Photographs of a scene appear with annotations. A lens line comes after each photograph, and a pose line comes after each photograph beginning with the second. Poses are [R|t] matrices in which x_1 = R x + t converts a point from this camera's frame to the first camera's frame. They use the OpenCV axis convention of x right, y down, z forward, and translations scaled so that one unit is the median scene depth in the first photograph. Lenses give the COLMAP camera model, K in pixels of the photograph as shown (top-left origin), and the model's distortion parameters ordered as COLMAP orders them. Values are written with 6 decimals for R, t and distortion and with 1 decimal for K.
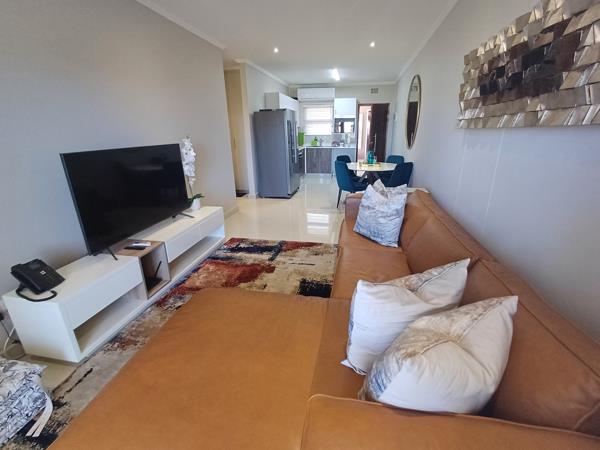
lens RADIAL K [[271.8, 0, 300.0], [0, 271.8, 225.0], [0, 0, 1]] dist [-0.000222, 0.000739]
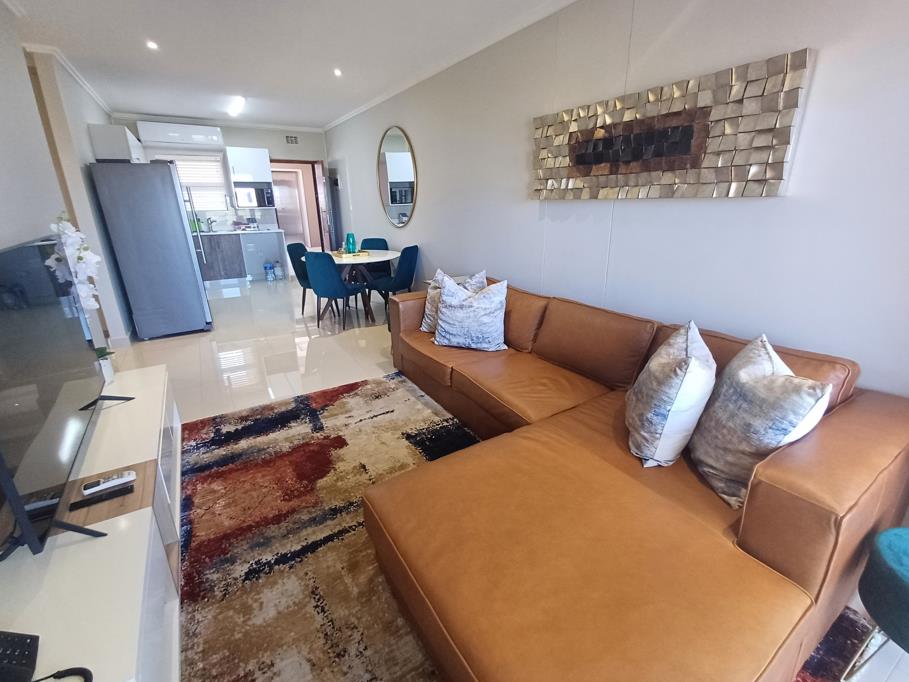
lens RADIAL K [[423.8, 0, 454.5], [0, 423.8, 341.0], [0, 0, 1]] dist [-0.001085, -0.000324]
pose [[0.728140, -0.214859, 0.650882, -0.709893], [0.226839, 0.971627, 0.066974, -0.074335], [-0.646804, 0.098879, 0.756219, 0.214798]]
